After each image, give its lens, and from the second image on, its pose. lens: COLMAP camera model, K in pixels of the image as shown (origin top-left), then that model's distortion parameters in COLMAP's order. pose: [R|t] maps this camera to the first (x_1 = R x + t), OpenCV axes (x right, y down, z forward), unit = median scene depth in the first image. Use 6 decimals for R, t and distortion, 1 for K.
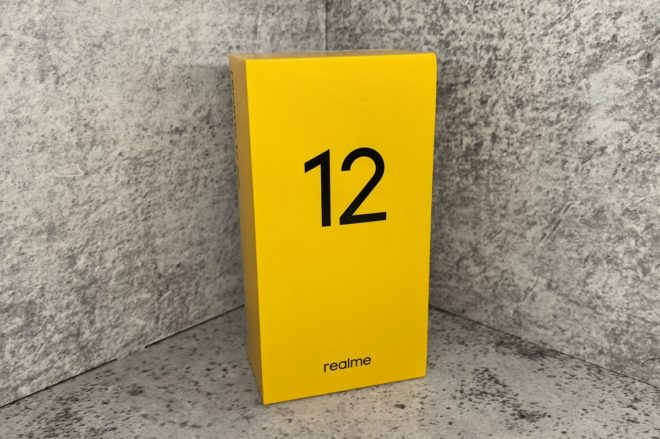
lens RADIAL K [[608.5, 0, 330.5], [0, 608.5, 215.7], [0, 0, 1]] dist [-0.023254, 0.000000]
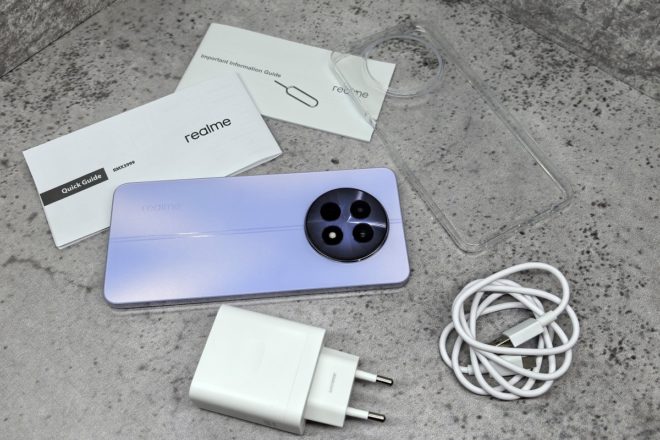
lens RADIAL K [[608.5, 0, 334.6], [0, 608.5, 215.5], [0, 0, 1]] dist [-0.023254, 0.000000]
pose [[0.999297, -0.029763, 0.022793, 0.074243], [0.006595, 0.738098, 0.674661, -0.291928], [-0.036904, -0.674036, 0.737776, -0.170529]]
